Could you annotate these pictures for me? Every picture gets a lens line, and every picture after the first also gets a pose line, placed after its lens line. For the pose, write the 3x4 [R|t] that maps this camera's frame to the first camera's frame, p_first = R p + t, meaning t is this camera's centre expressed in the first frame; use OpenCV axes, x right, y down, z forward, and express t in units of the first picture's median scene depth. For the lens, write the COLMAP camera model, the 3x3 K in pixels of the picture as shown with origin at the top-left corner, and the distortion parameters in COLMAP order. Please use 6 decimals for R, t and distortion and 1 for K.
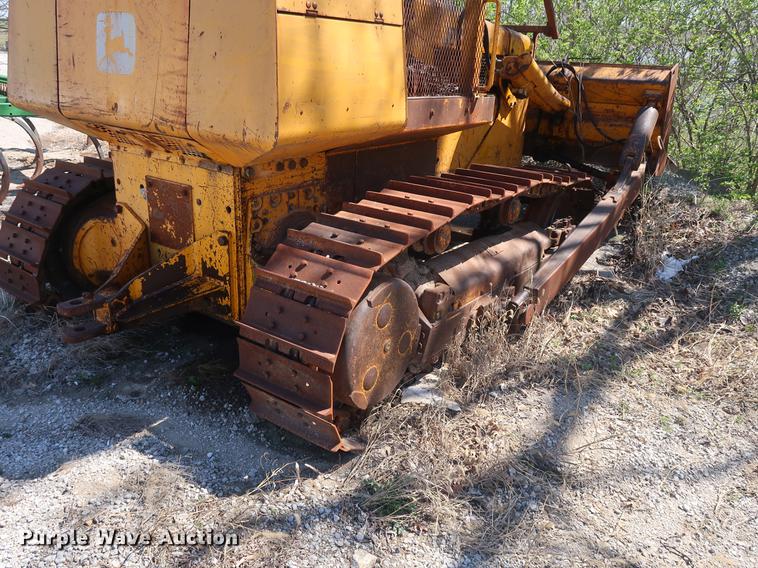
lens RADIAL K [[590.3, 0, 378.5], [0, 590.3, 283.8], [0, 0, 1]] dist [-0.028327, 0.007640]
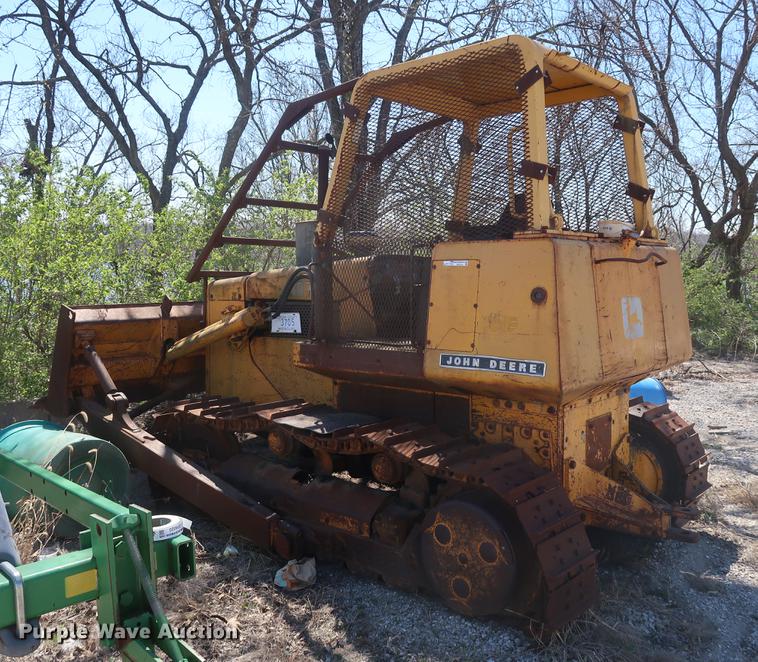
lens RADIAL K [[716.9, 0, 378.7], [0, 716.9, 316.9], [0, 0, 1]] dist [-0.021617, 0.000000]
pose [[0.115041, -0.105730, 0.987718, -1.906238], [0.367803, 0.928184, 0.056518, -0.634170], [-0.922760, 0.356784, 0.145667, 1.134820]]
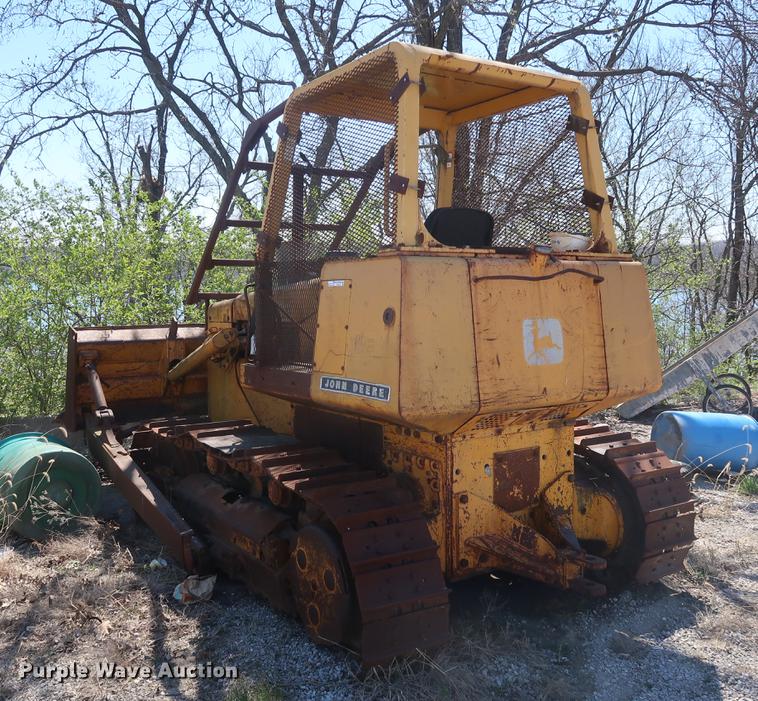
lens RADIAL K [[784.6, 0, 365.0], [0, 784.6, 347.8], [0, 0, 1]] dist [-0.018682, 0.000000]
pose [[0.376291, -0.110120, 0.919934, -1.854731], [0.361624, 0.931613, -0.036401, -0.411881], [-0.853014, 0.346368, 0.390380, 0.584634]]
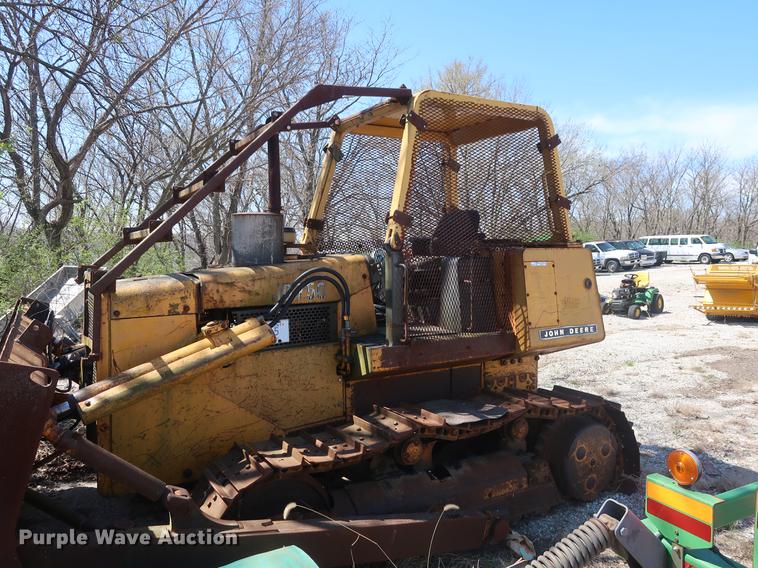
lens RADIAL K [[590.3, 0, 380.2], [0, 590.3, 284.4], [0, 0, 1]] dist [-0.028327, 0.007640]
pose [[-0.905111, -0.072056, 0.419025, -0.788925], [0.117131, 0.905141, 0.408656, -1.236372], [-0.408723, 0.418959, -0.810813, 2.626670]]
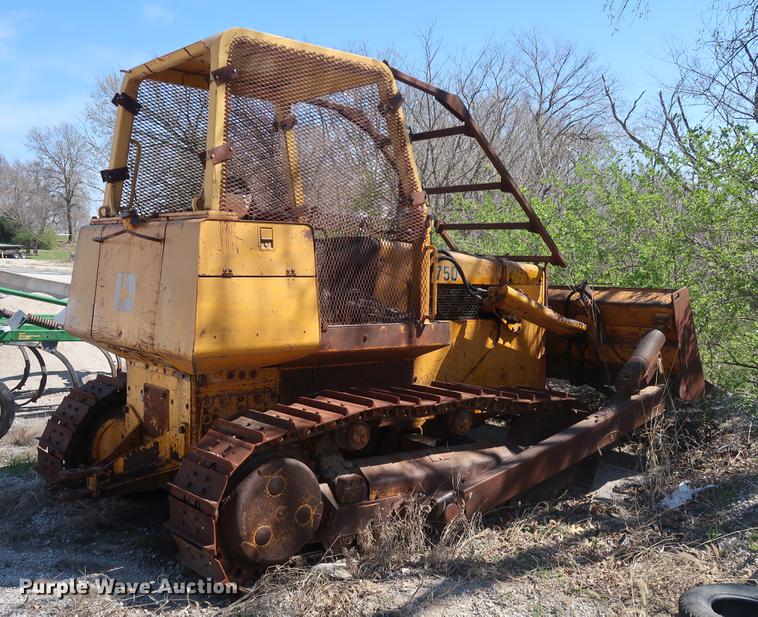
lens RADIAL K [[804.6, 0, 384.4], [0, 804.6, 323.4], [0, 0, 1]] dist [0.027102, 0.000000]
pose [[0.968461, -0.009909, -0.248969, 0.602457], [-0.064789, 0.954823, -0.290026, 0.185904], [0.240595, 0.297010, 0.924067, -0.613160]]
